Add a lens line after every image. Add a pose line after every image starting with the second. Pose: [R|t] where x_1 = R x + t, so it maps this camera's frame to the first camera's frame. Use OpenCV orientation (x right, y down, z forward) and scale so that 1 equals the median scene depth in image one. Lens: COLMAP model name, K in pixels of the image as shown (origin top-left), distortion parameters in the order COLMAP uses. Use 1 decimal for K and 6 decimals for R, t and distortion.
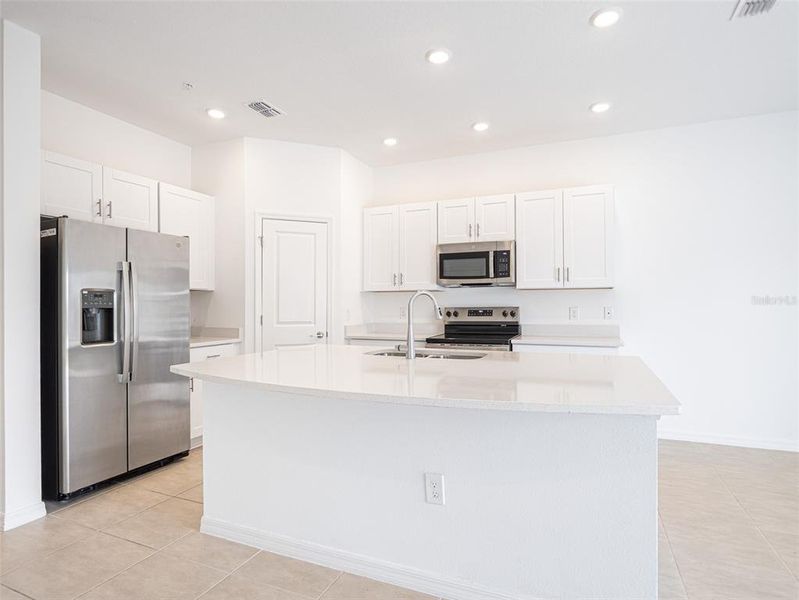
lens RADIAL K [[434.2, 0, 401.5], [0, 434.2, 298.2], [0, 0, 1]] dist [-0.017192, 0.003576]
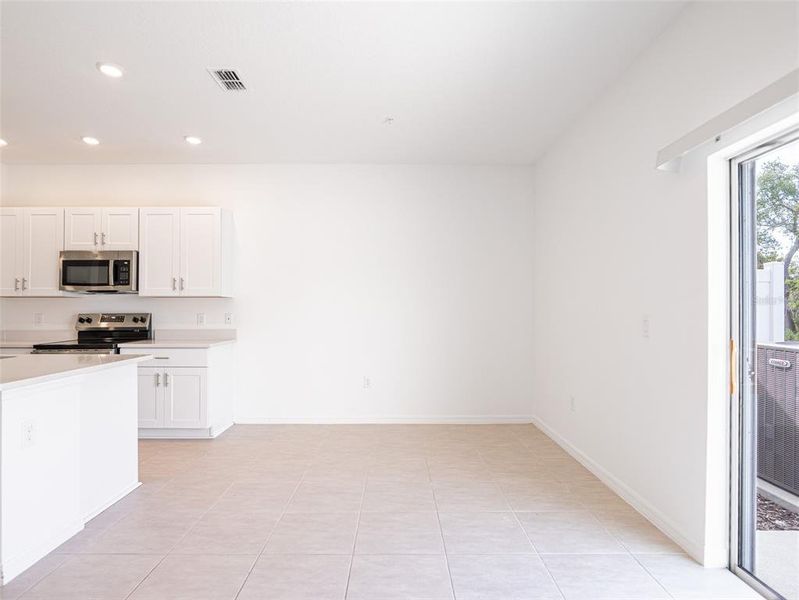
lens RADIAL K [[434.2, 0, 400.9], [0, 434.2, 304.6], [0, 0, 1]] dist [-0.017192, 0.003576]
pose [[0.916708, 0.008080, 0.399476, 0.437304], [-0.007617, 0.999967, -0.002744, -0.003143], [-0.399485, -0.000527, 0.916740, -0.236162]]
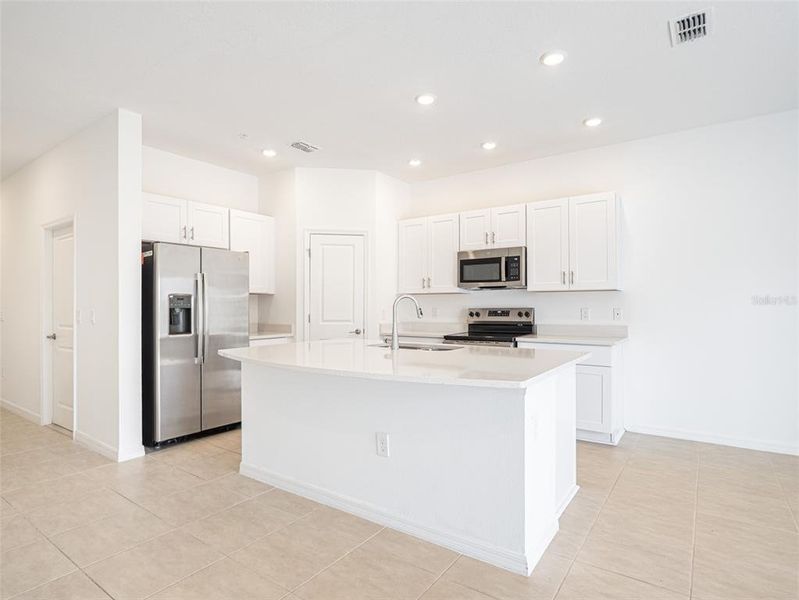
lens RADIAL K [[434.2, 0, 400.1], [0, 434.2, 300.6], [0, 0, 1]] dist [-0.017192, 0.003576]
pose [[0.976637, -0.001990, -0.214885, 0.189787], [0.002520, 0.999994, 0.002191, -0.001229], [0.214879, -0.002681, 0.976637, -0.128815]]
